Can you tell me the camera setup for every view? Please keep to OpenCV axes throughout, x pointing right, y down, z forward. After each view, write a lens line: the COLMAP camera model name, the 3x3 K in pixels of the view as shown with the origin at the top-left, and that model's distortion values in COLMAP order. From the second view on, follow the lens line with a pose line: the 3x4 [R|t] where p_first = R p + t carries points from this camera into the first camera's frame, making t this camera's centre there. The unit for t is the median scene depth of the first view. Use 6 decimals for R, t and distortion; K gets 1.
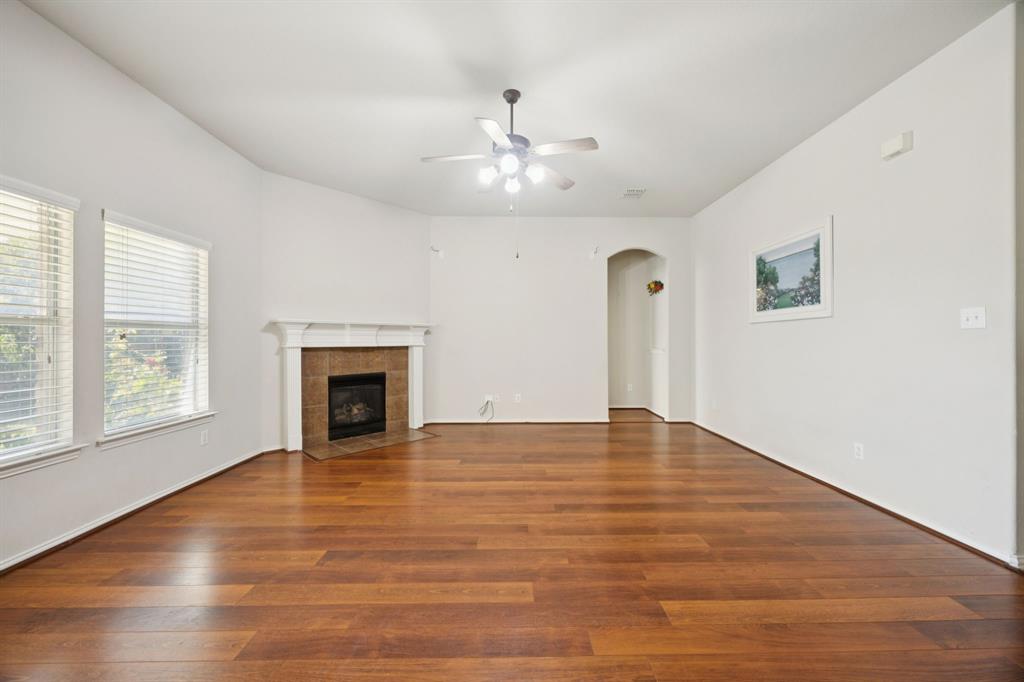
lens RADIAL K [[390.7, 0, 512.1], [0, 390.7, 335.8], [0, 0, 1]] dist [-0.005255, 0.000627]
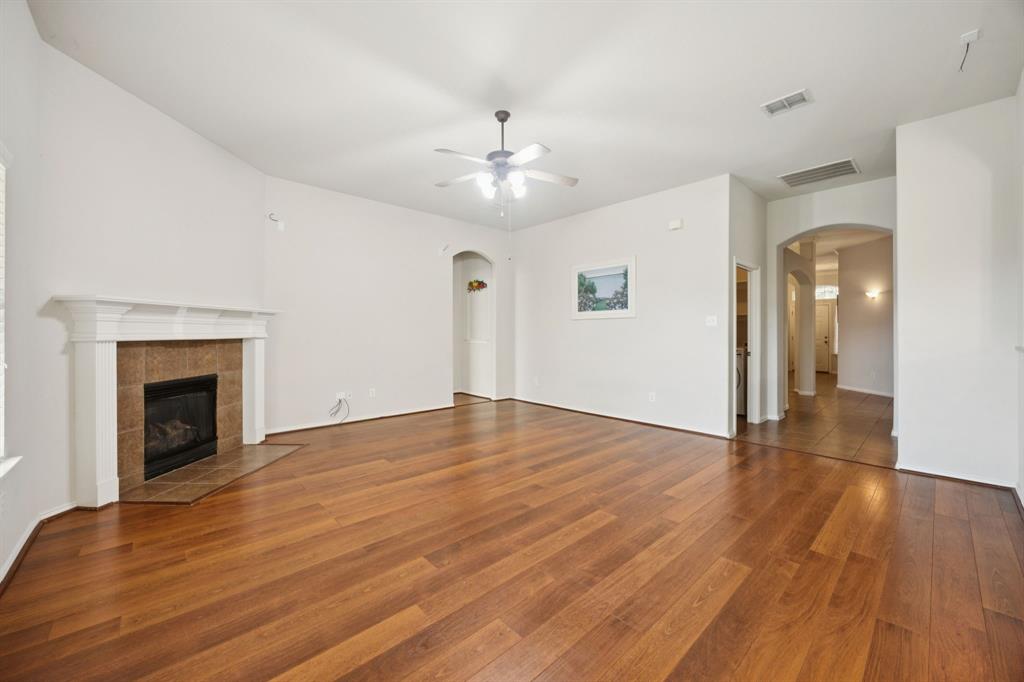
lens RADIAL K [[390.7, 0, 526.2], [0, 390.7, 325.7], [0, 0, 1]] dist [-0.005255, 0.000627]
pose [[0.741887, 0.012964, 0.670399, -0.481743], [-0.010028, 0.999916, -0.008238, 0.002900], [-0.670449, -0.000611, 0.741955, 0.075118]]
